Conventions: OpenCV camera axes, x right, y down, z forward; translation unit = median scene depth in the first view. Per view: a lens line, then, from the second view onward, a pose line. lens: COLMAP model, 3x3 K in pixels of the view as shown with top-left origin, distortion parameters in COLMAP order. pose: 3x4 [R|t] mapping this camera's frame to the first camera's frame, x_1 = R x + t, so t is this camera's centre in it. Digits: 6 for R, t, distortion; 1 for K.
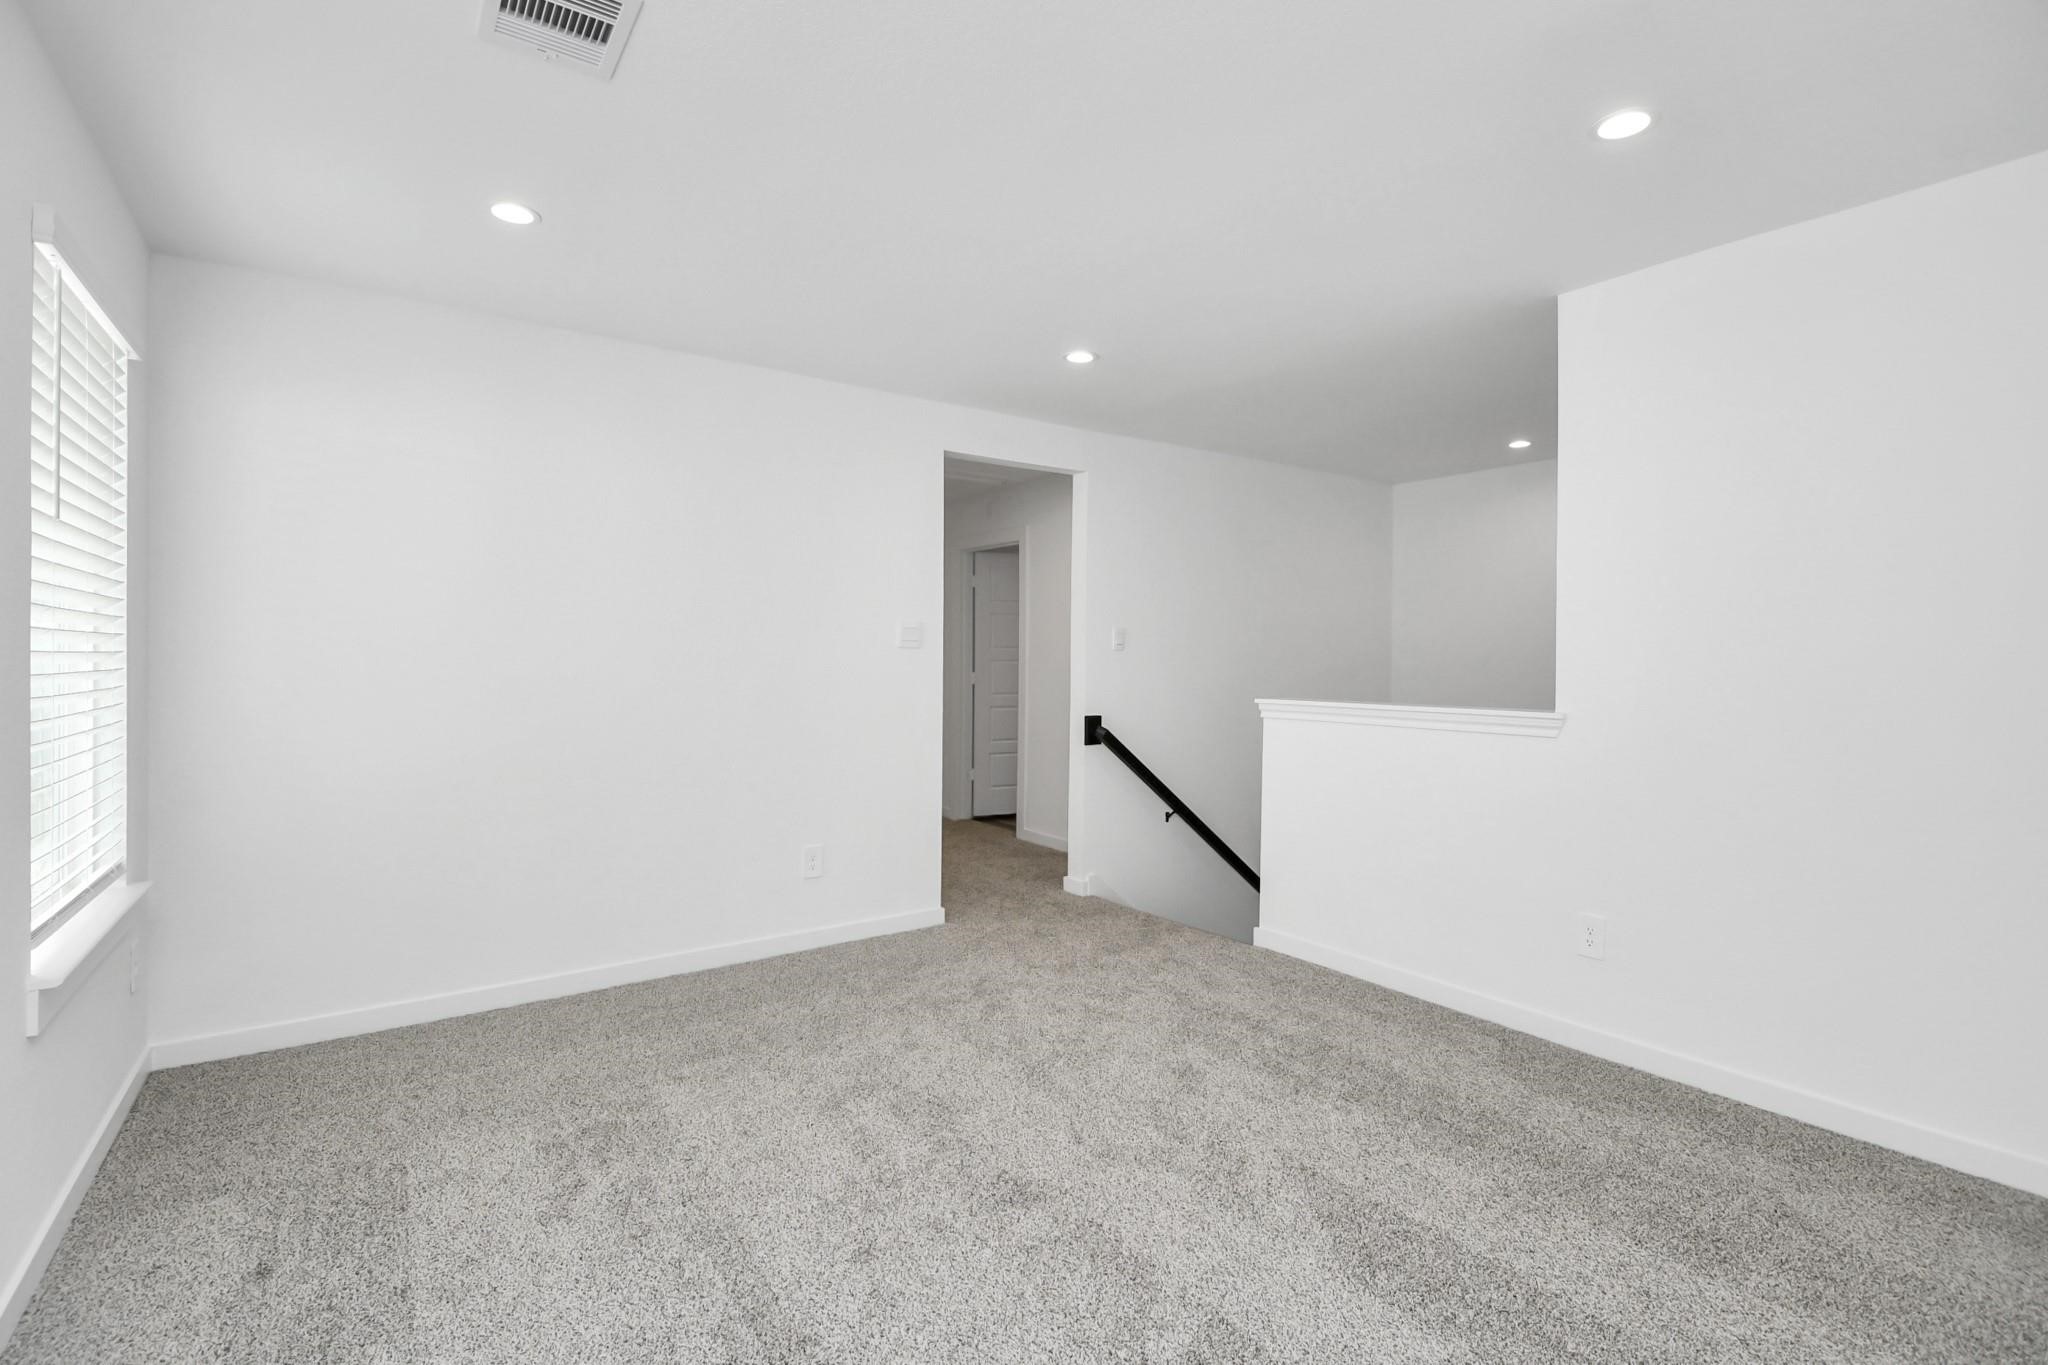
lens RADIAL K [[937.1, 0, 1023.3], [0, 937.1, 666.4], [0, 0, 1]] dist [0.001689, -0.015475]
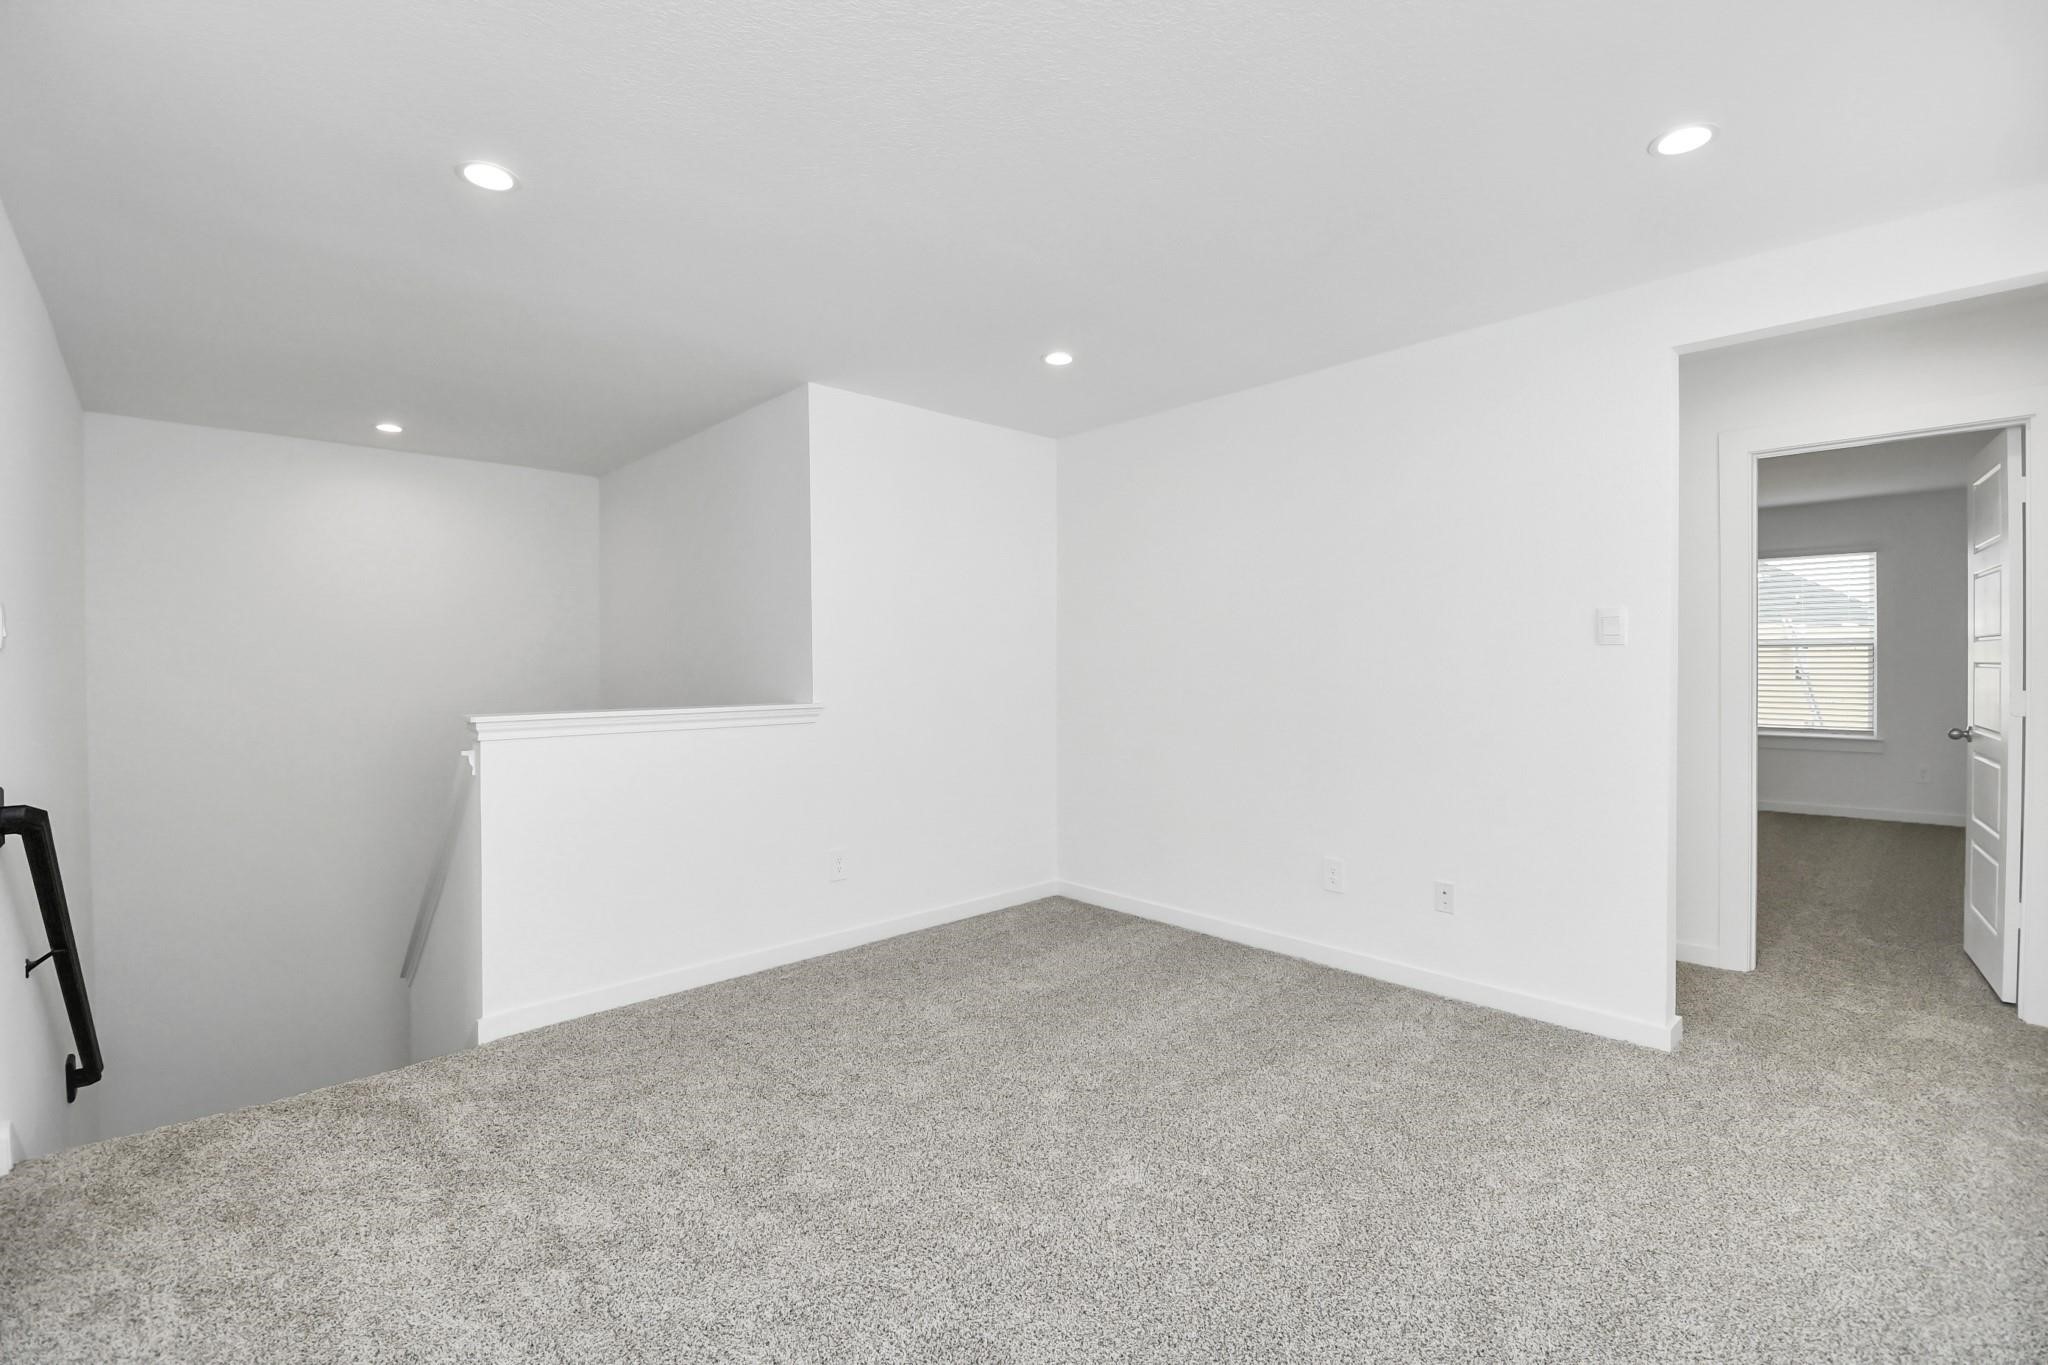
lens RADIAL K [[886.2, 0, 1027.4], [0, 886.2, 669.8], [0, 0, 1]] dist [0.014615, -0.019471]
pose [[-0.147837, -0.010329, 0.988958, -0.511410], [0.007182, 0.999908, 0.011517, -0.006134], [-0.988986, 0.008805, -0.147749, 0.673360]]
